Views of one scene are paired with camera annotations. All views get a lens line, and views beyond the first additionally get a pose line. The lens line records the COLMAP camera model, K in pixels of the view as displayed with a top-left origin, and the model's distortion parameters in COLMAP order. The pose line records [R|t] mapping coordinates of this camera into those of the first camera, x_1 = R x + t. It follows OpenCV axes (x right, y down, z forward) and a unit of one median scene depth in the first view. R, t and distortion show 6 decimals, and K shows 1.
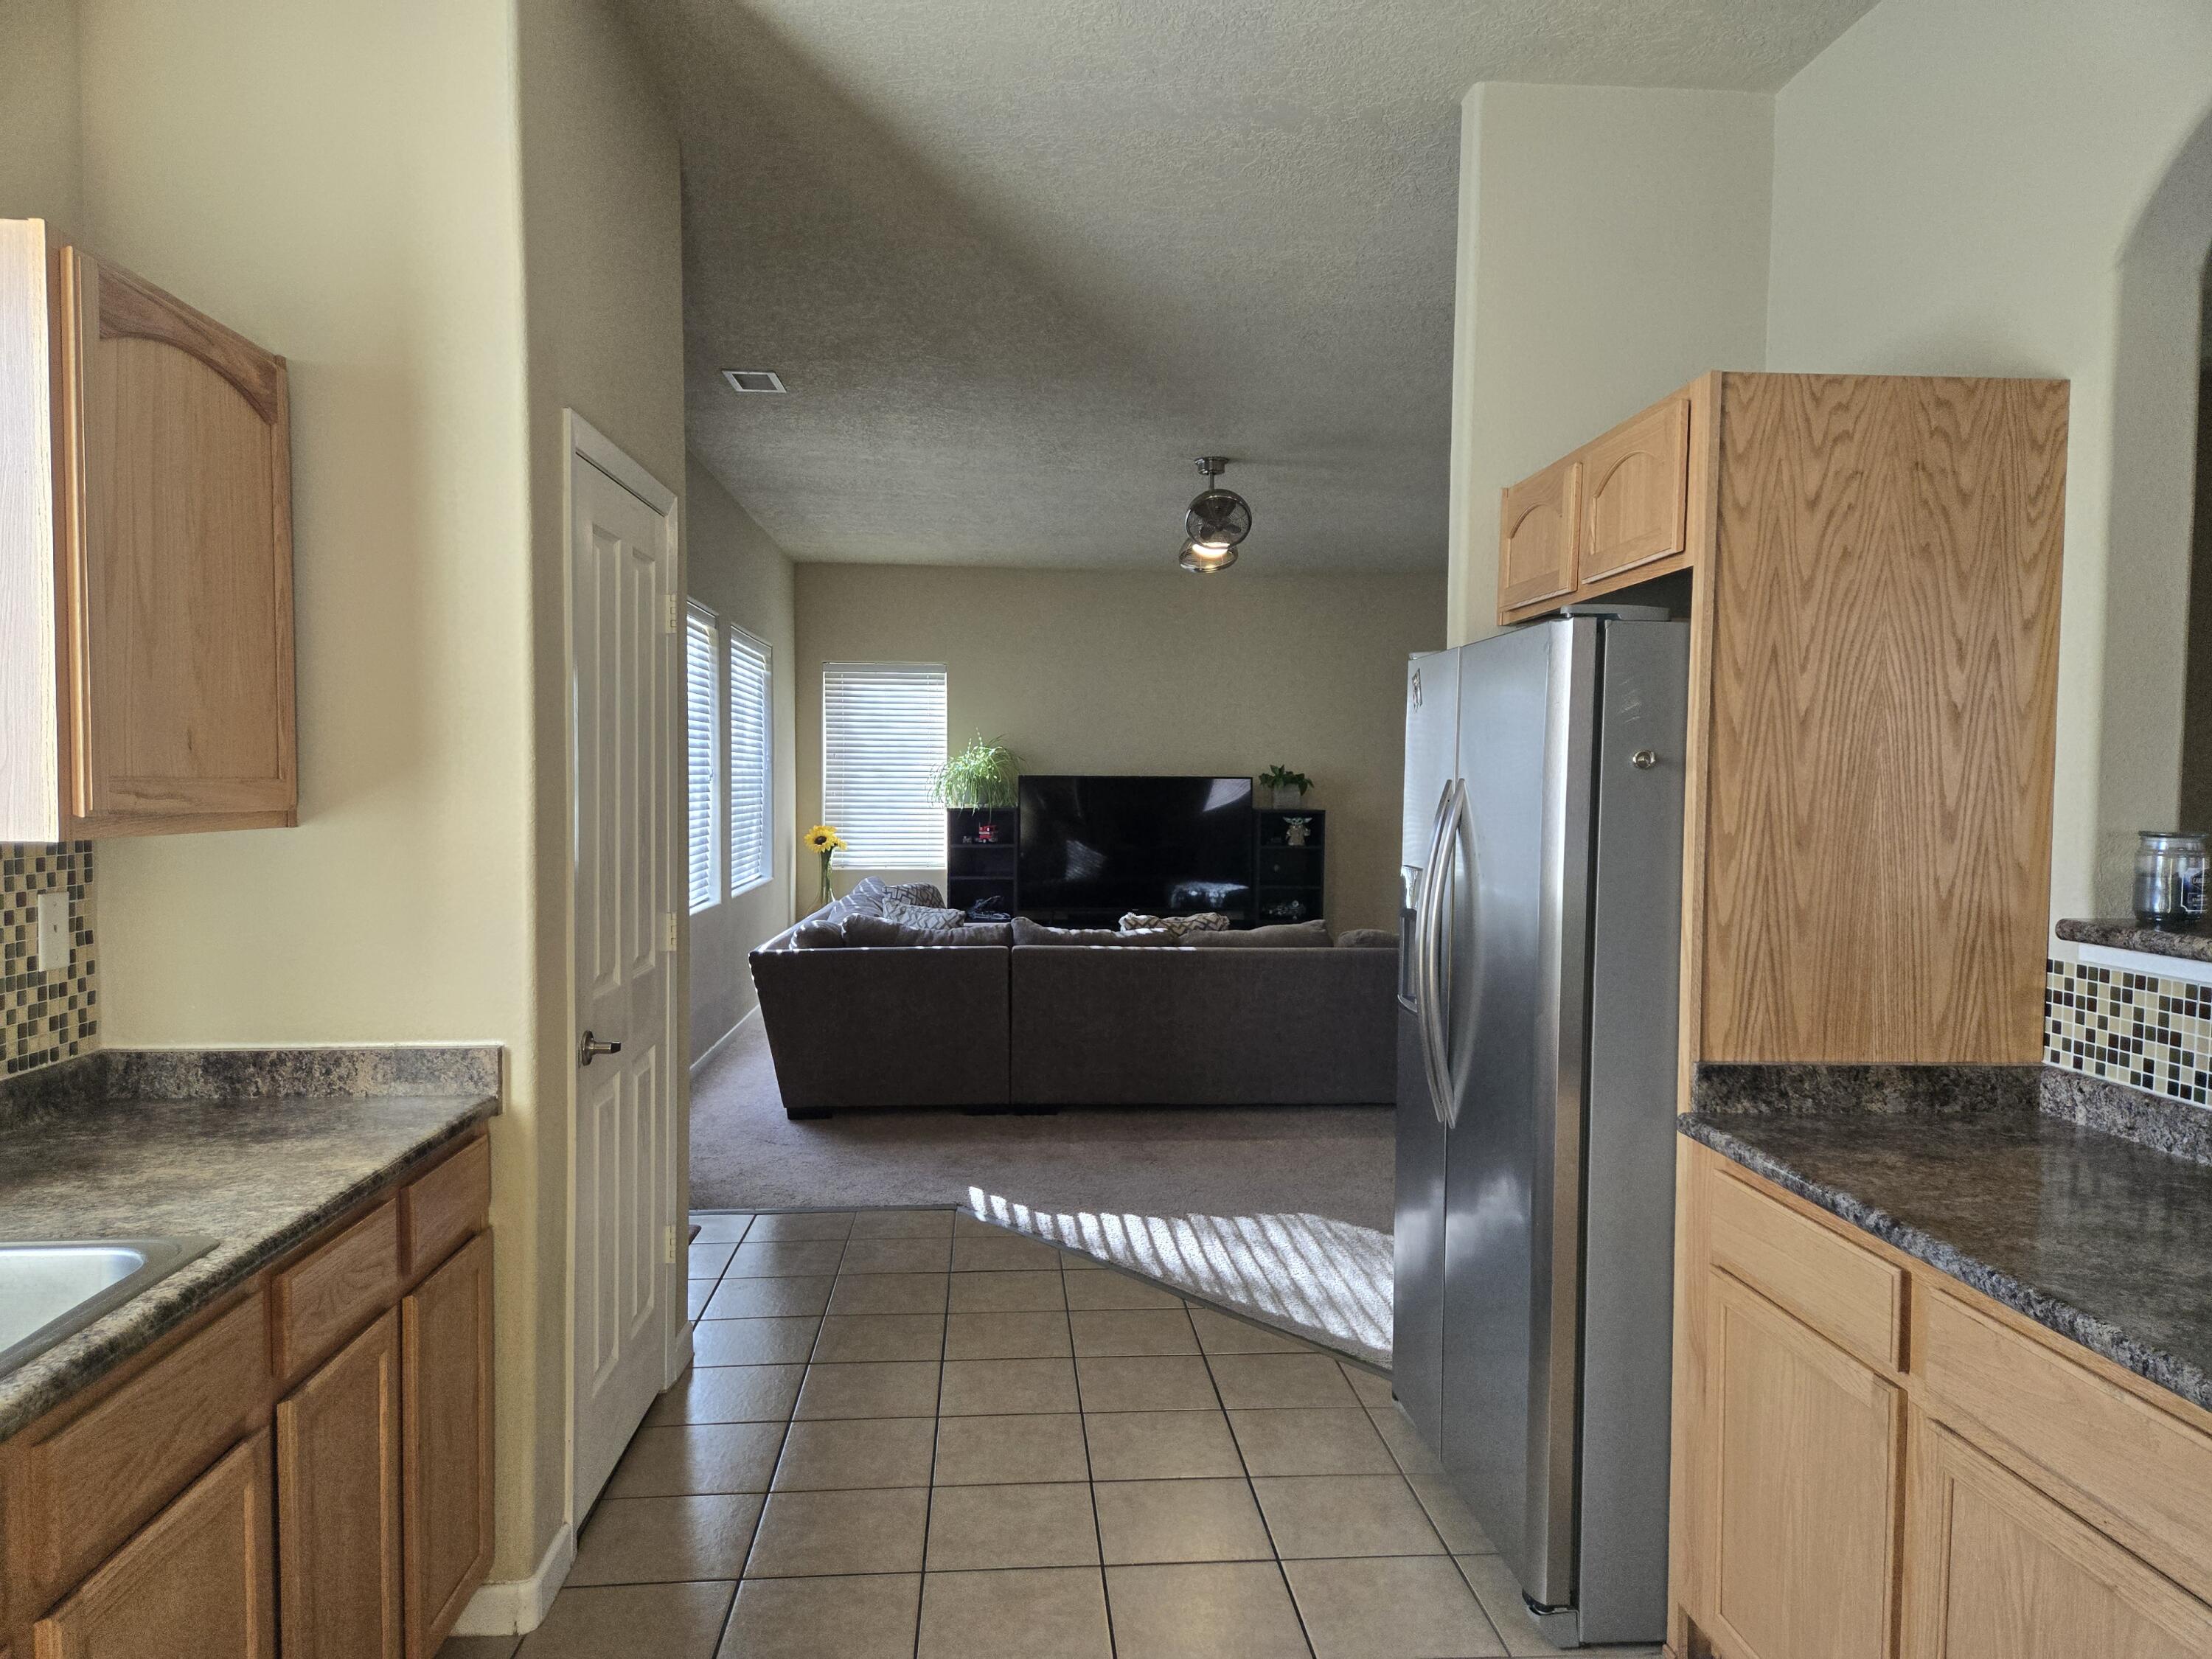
lens RADIAL K [[1488.3, 0, 1112.7], [0, 1488.3, 852.5], [0, 0, 1]] dist [0.081051, -0.066088]
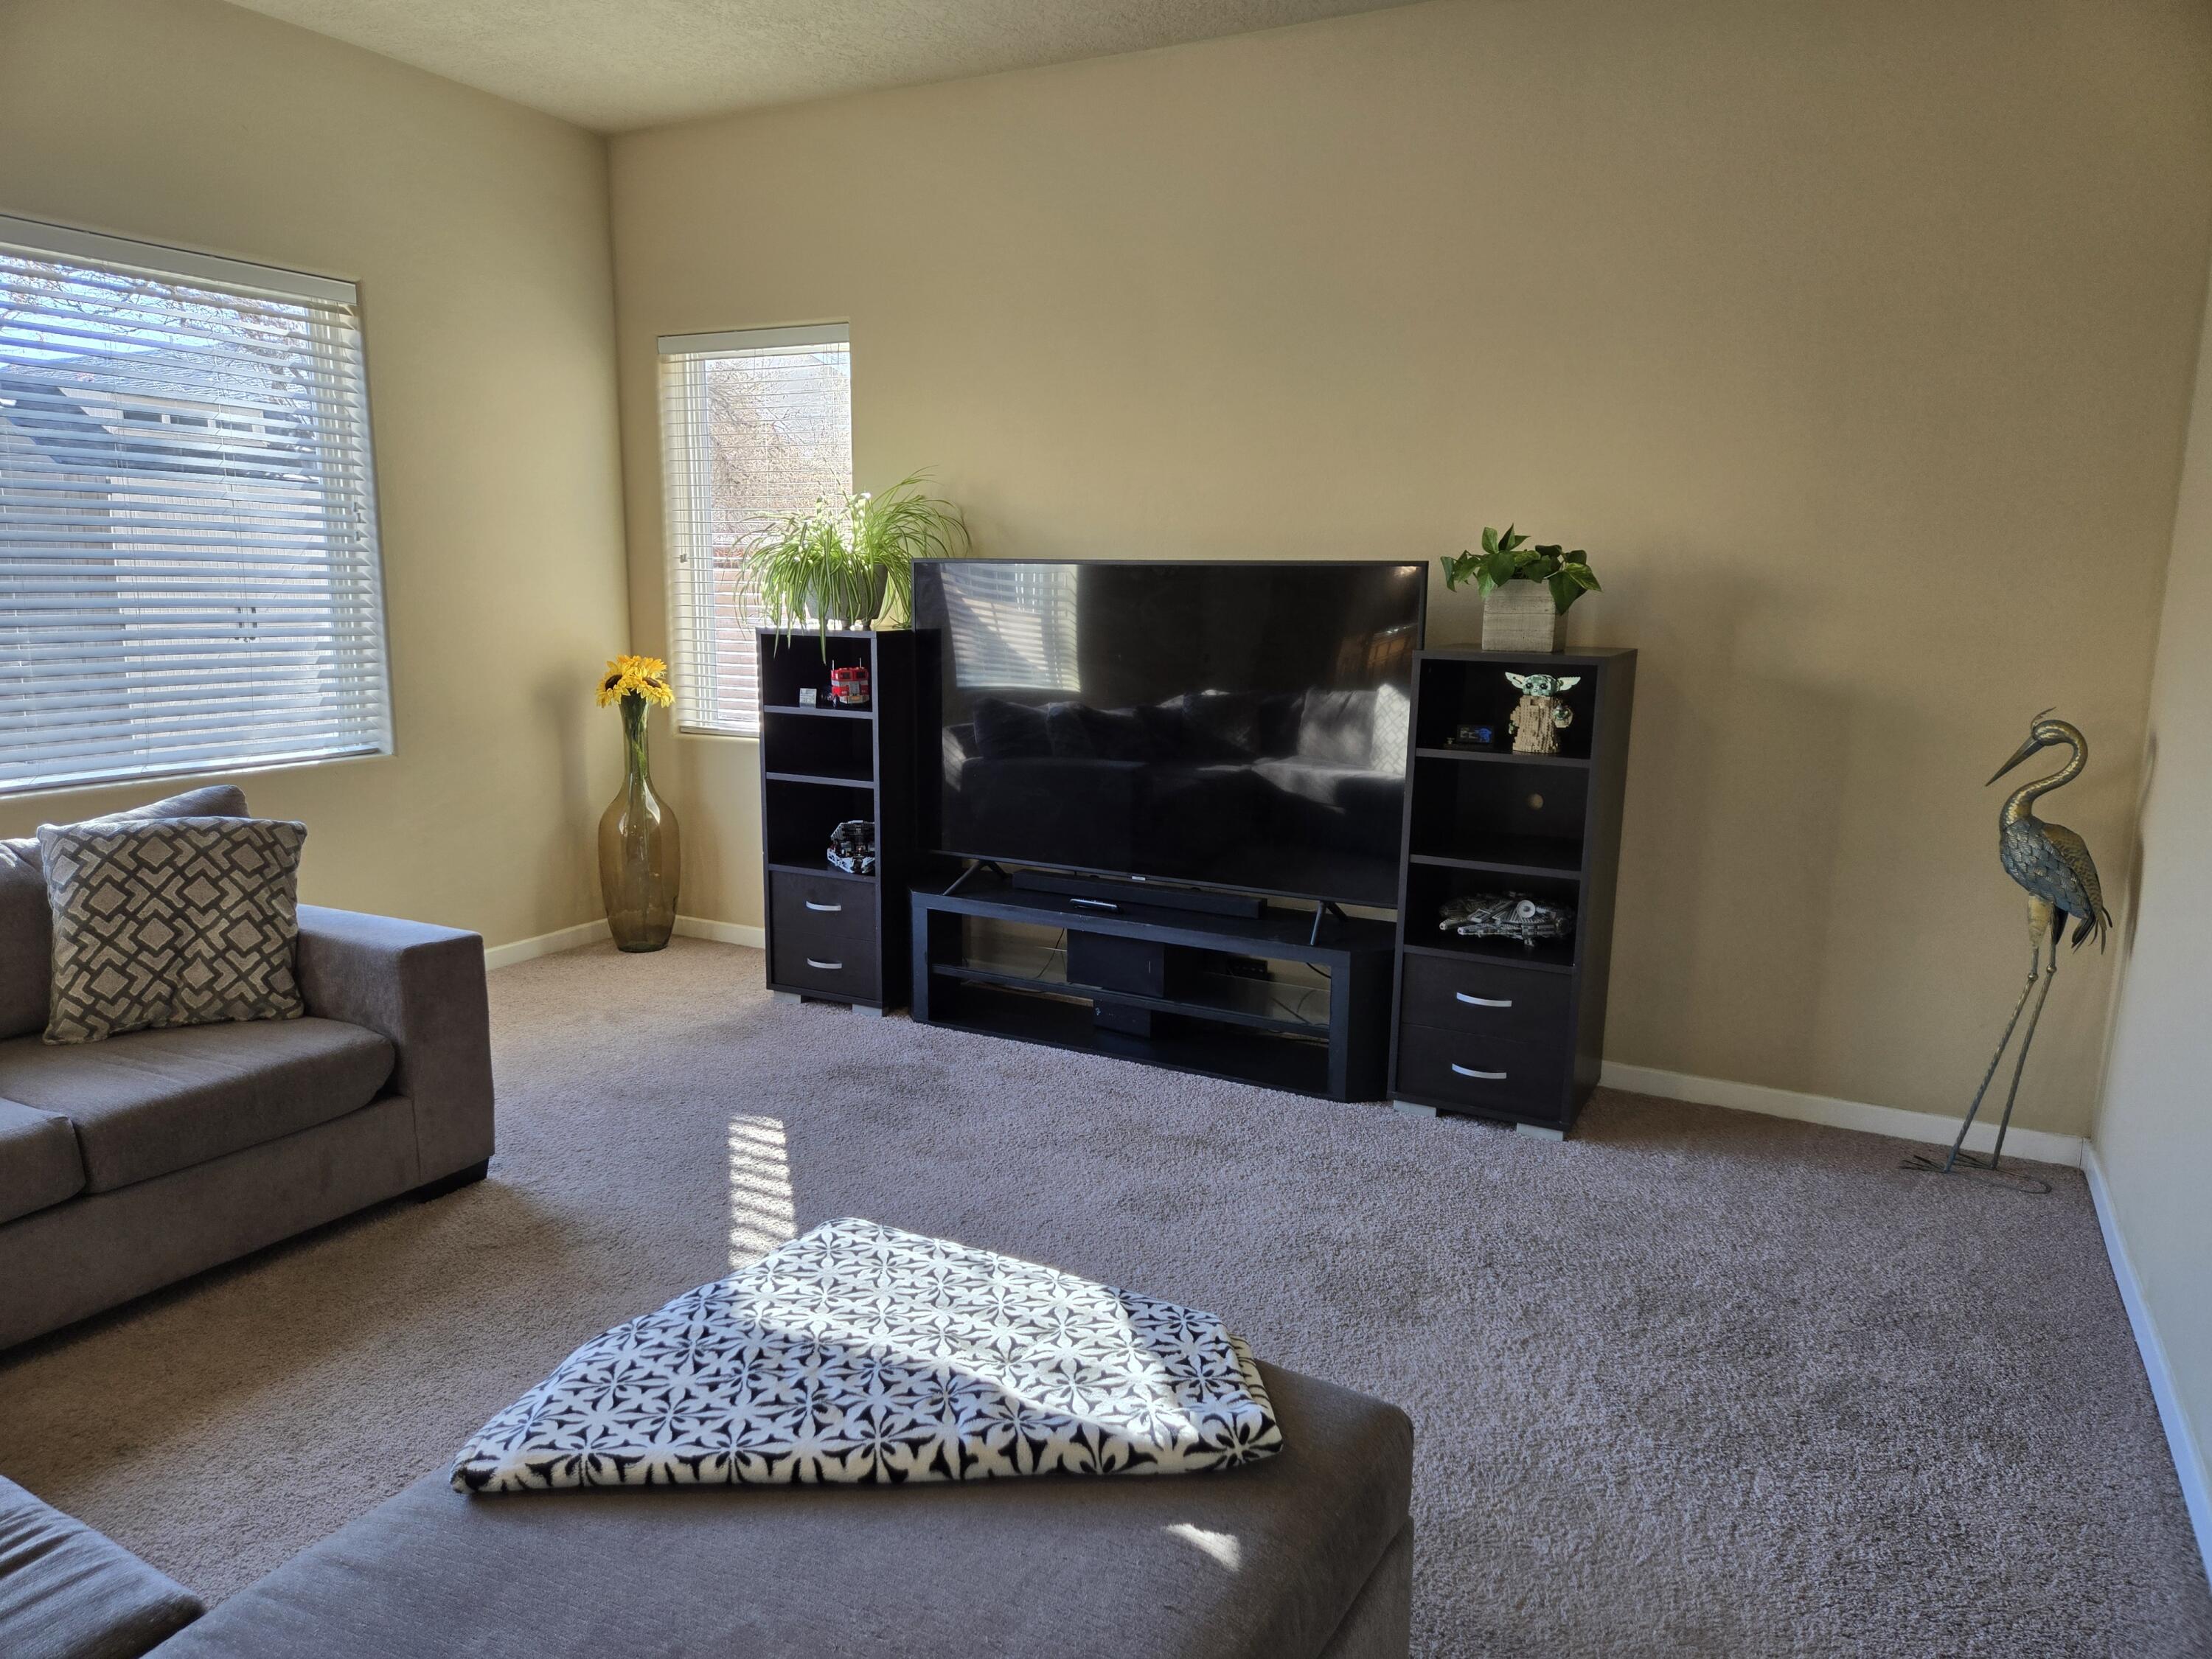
lens RADIAL K [[1488.3, 0, 1093.1], [0, 1488.3, 836.0], [0, 0, 1]] dist [0.081051, -0.066088]
pose [[0.839605, 0.097159, -0.534438, 0.489561], [-0.033256, 0.991222, 0.127956, -0.058478], [0.542179, -0.089659, 0.835466, 1.343331]]
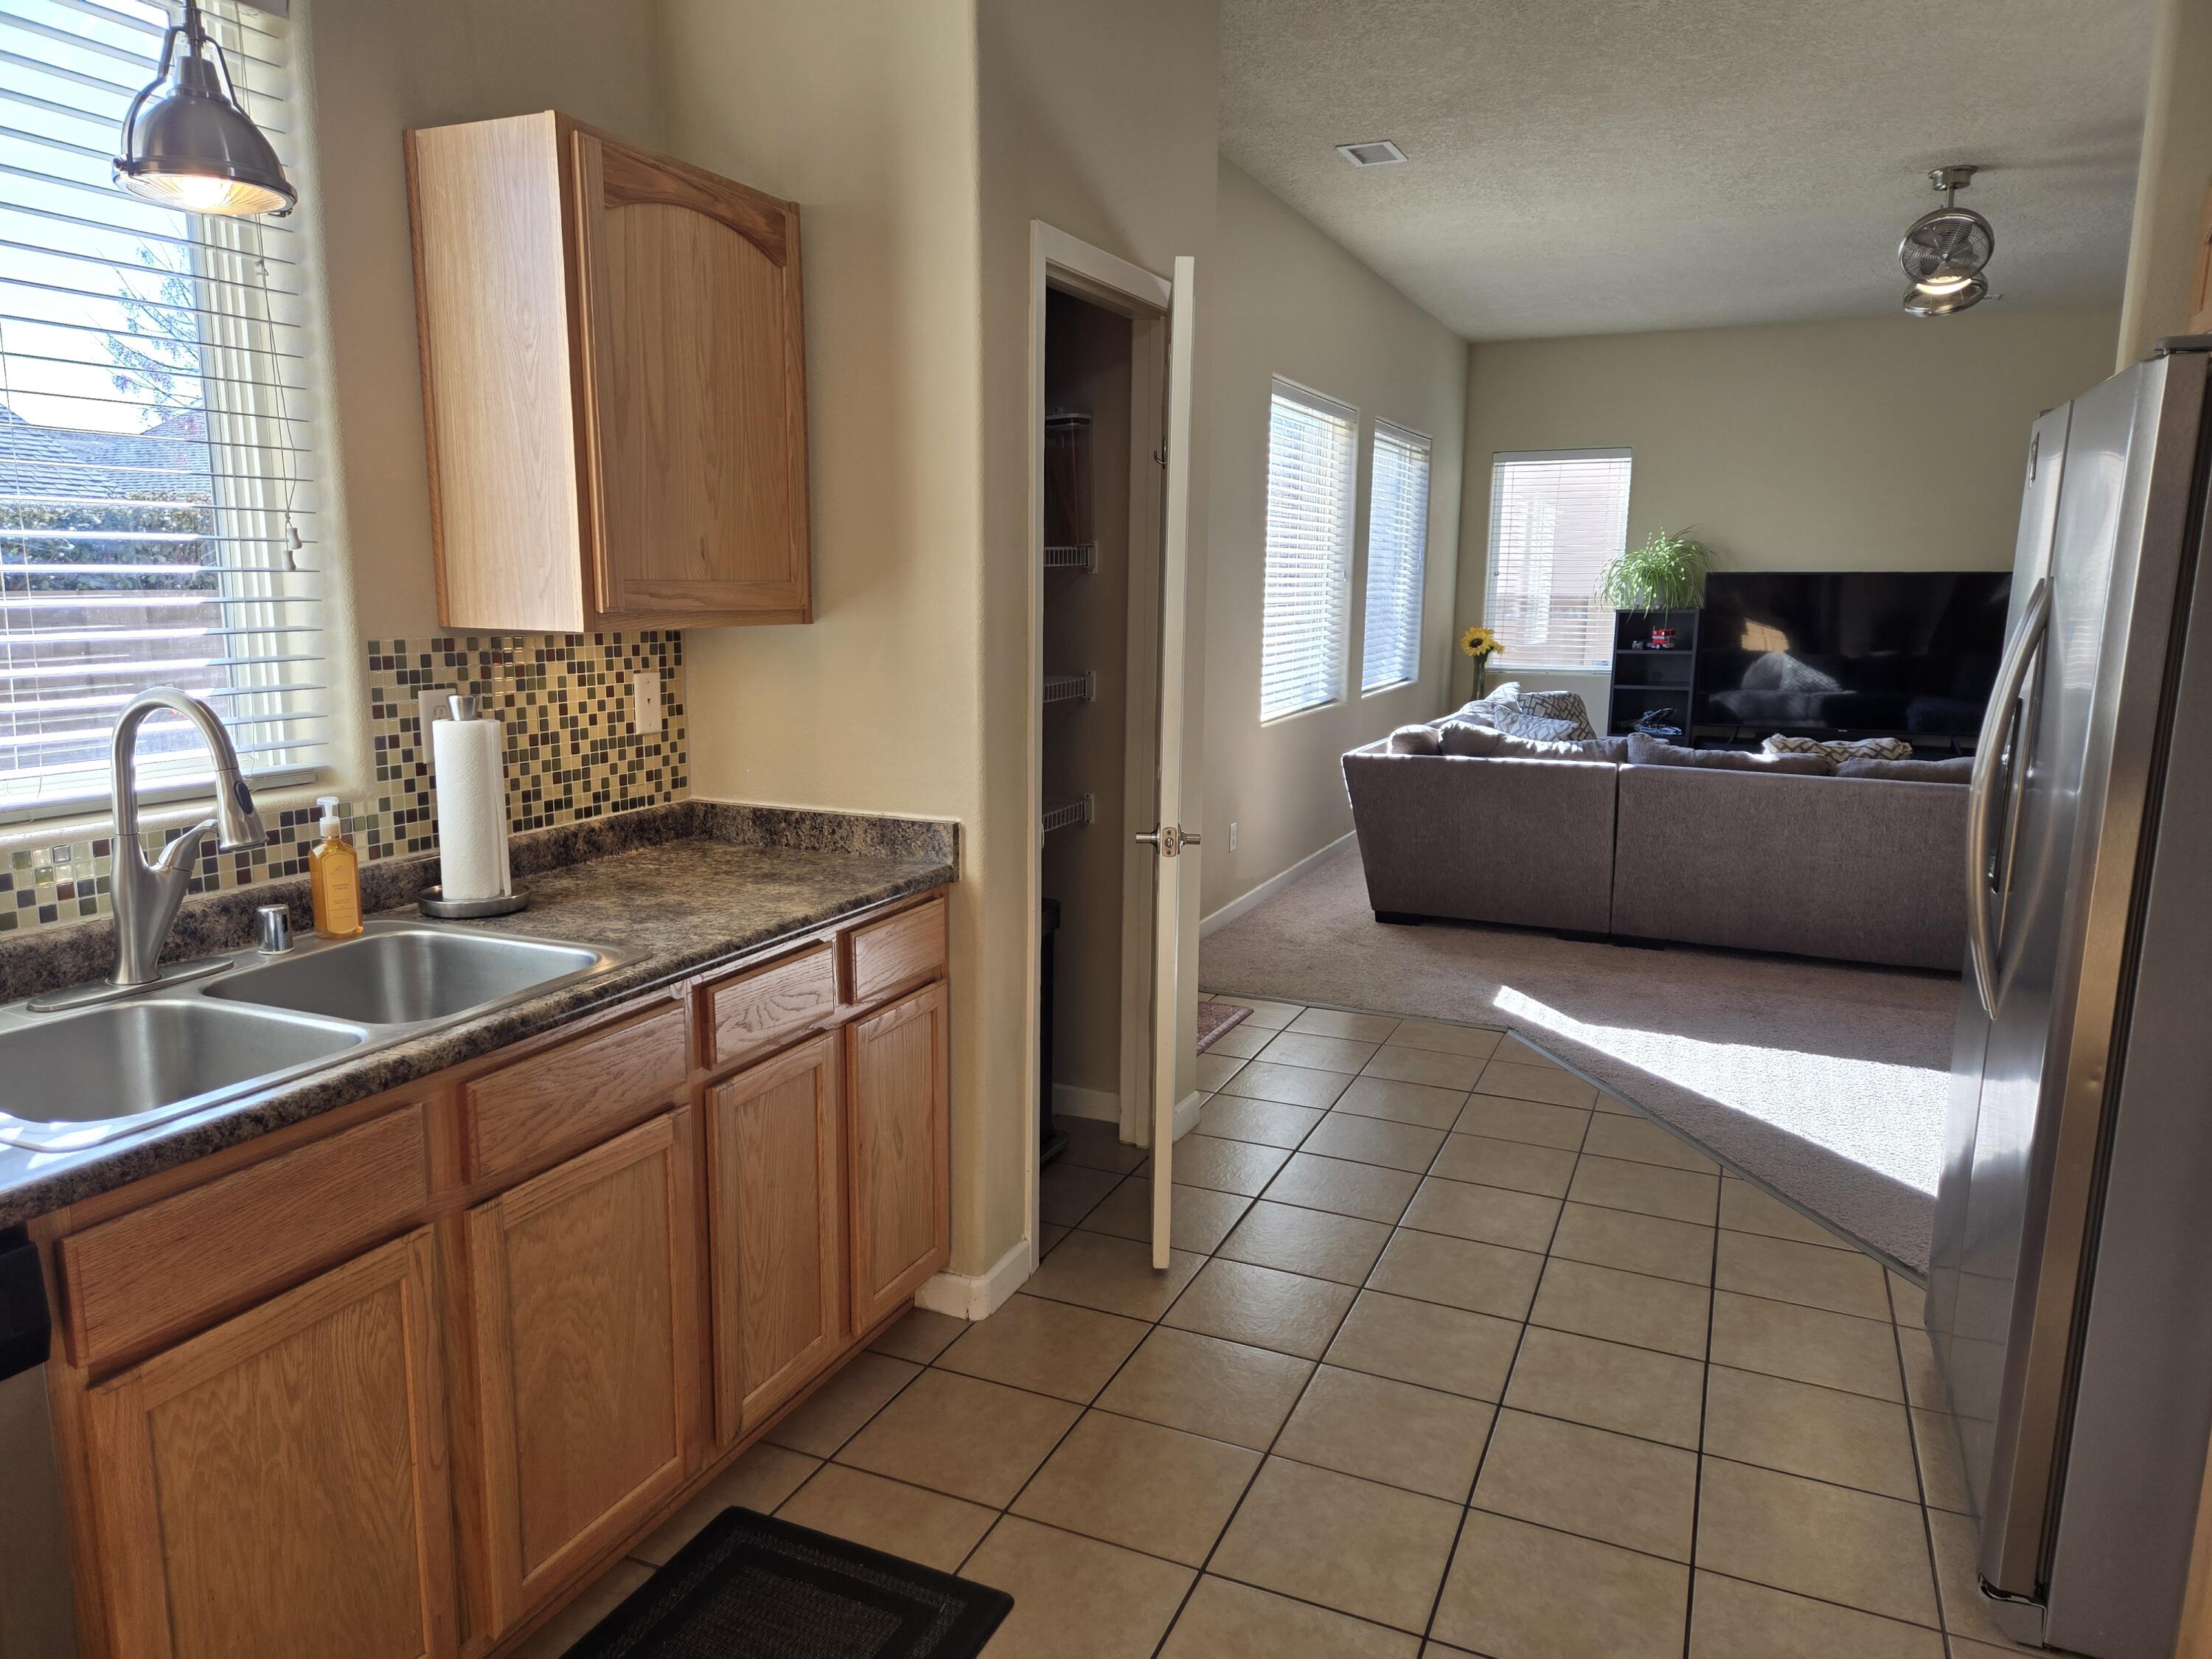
lens RADIAL K [[1488.3, 0, 1066.3], [0, 1488.3, 841.1], [0, 0, 1]] dist [0.081051, -0.066088]
pose [[0.872901, 0.084128, -0.480590, 0.104448], [-0.023804, 0.991192, 0.130274, -0.002663], [0.487317, -0.102276, 0.867215, 0.035764]]
